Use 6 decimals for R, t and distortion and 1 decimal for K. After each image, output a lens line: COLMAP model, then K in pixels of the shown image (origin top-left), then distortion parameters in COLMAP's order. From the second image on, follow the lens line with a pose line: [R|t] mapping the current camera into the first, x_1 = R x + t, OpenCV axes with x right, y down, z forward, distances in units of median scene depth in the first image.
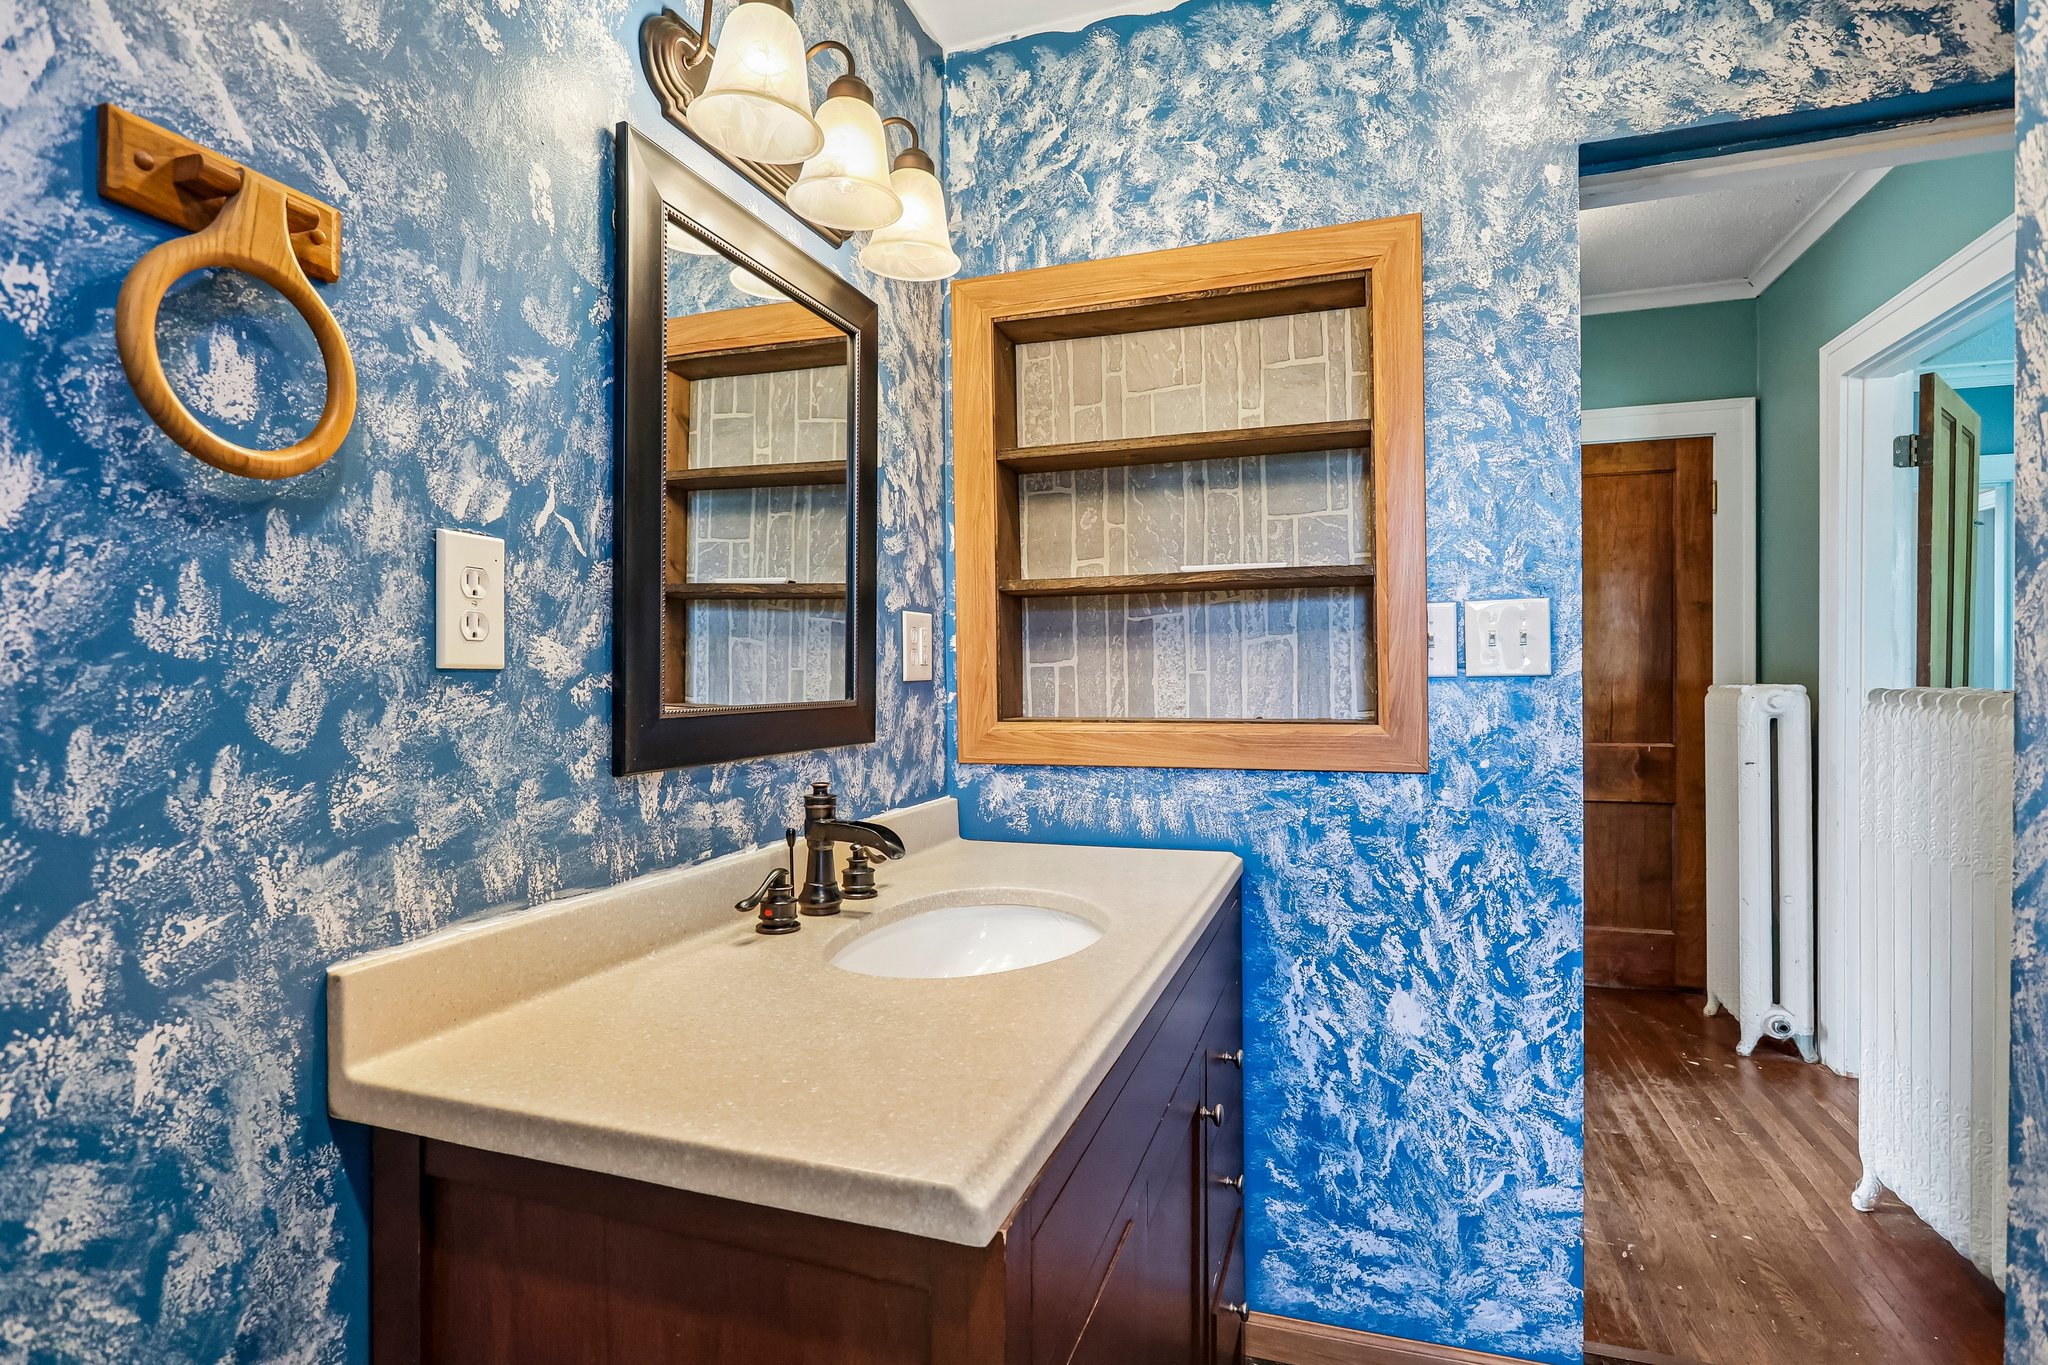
lens RADIAL K [[1015.1, 0, 1012.6], [0, 1015.1, 676.4], [0, 0, 1]] dist [-0.005568, -0.000047]
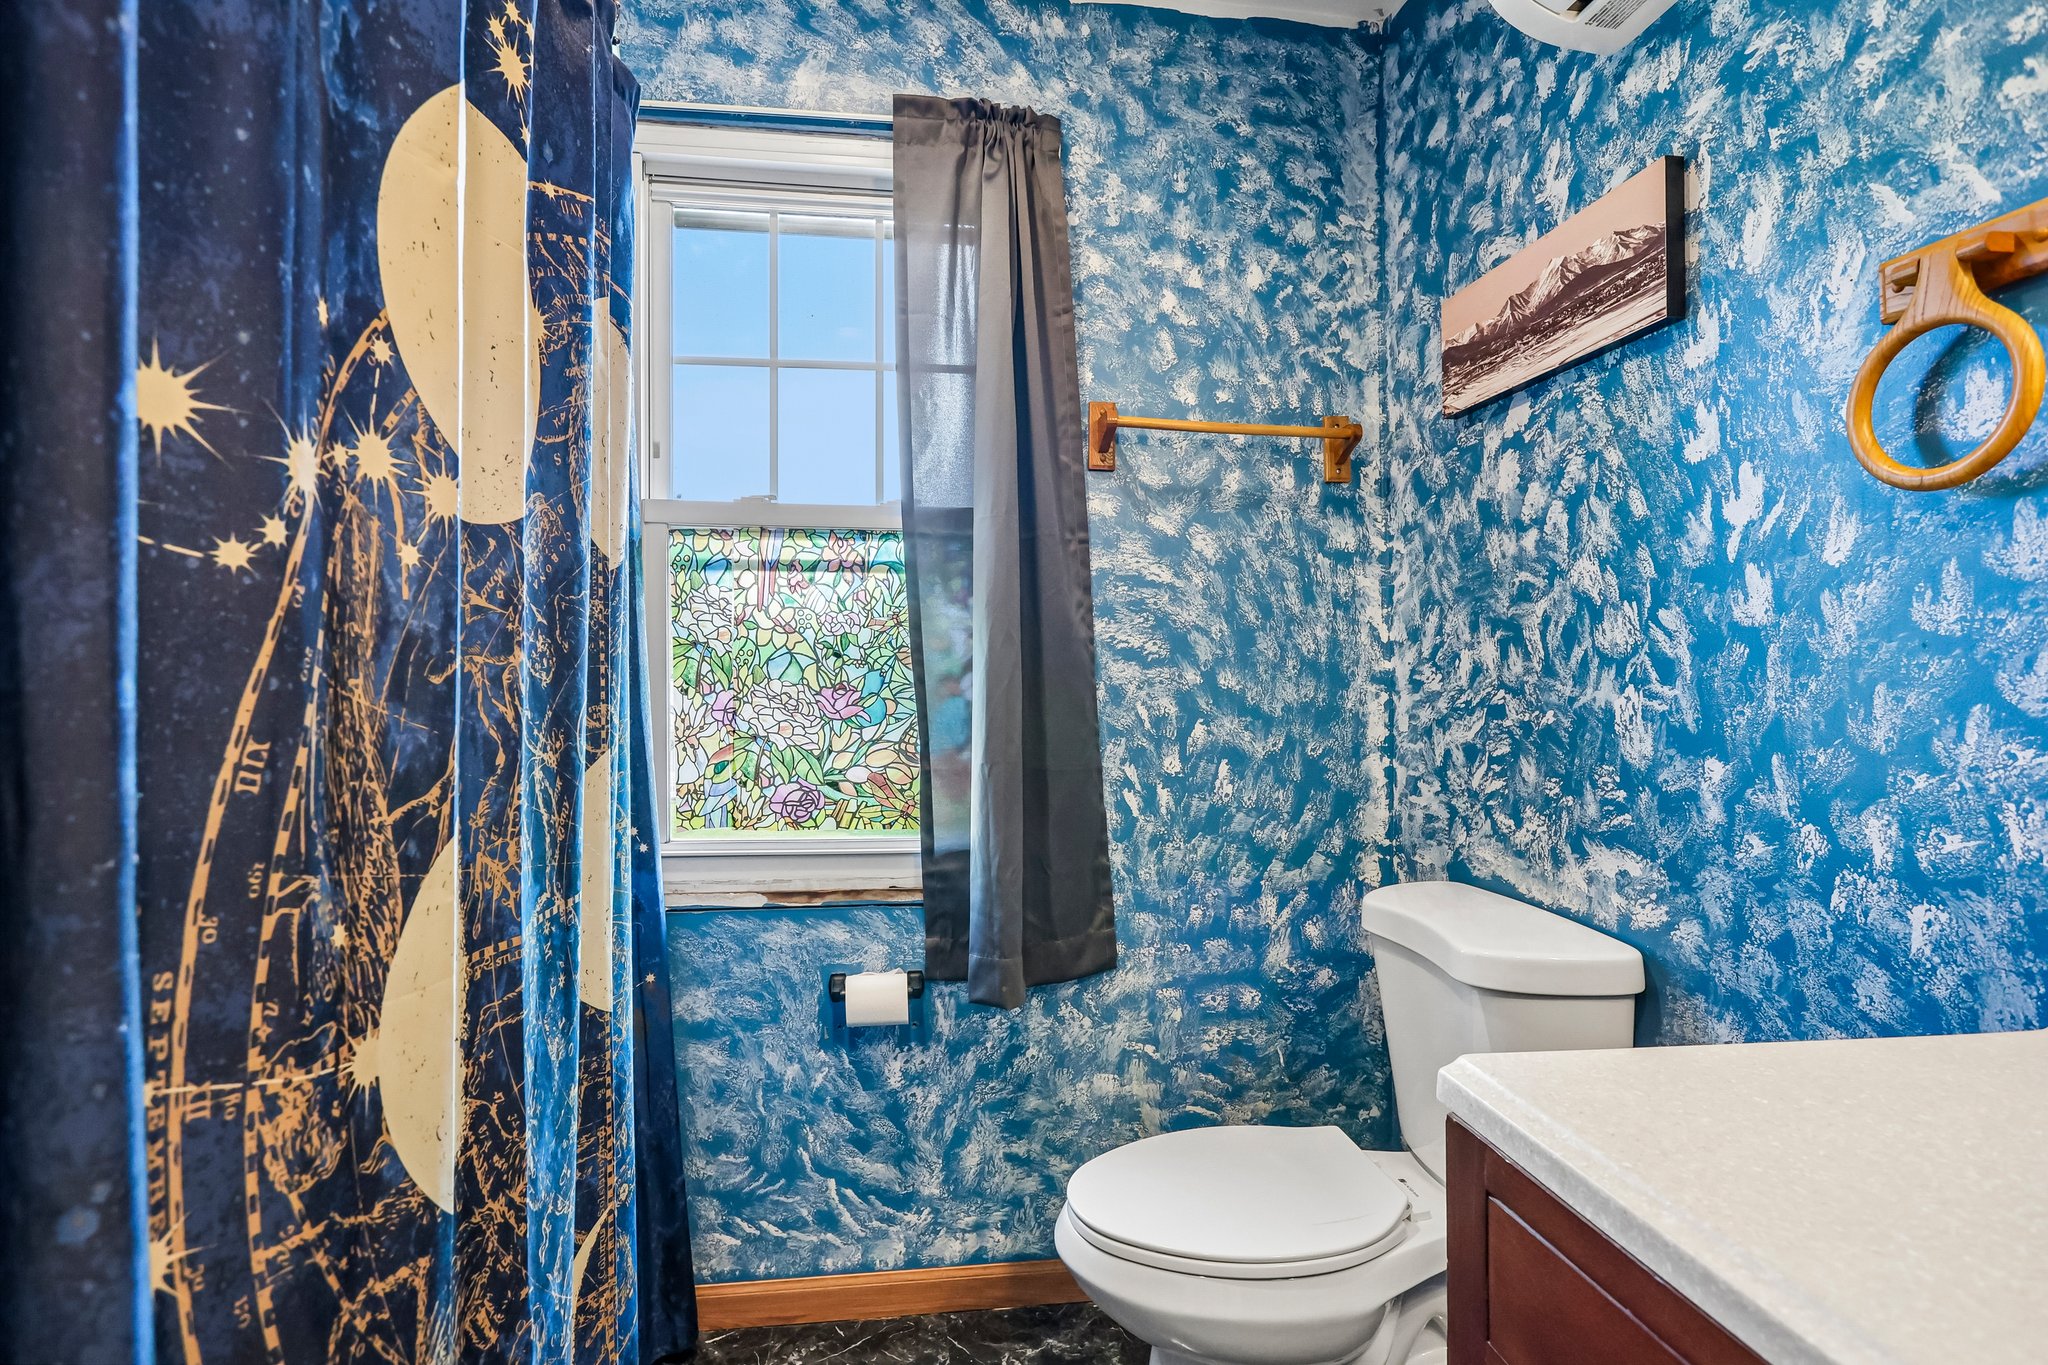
lens RADIAL K [[1015.1, 0, 1012.6], [0, 1015.1, 676.4], [0, 0, 1]] dist [-0.005568, -0.000047]
pose [[-0.898518, 0.014661, -0.438692, 0.835821], [0.012631, 0.999892, 0.007545, 0.010770], [0.438755, 0.001238, -0.898606, 1.625132]]
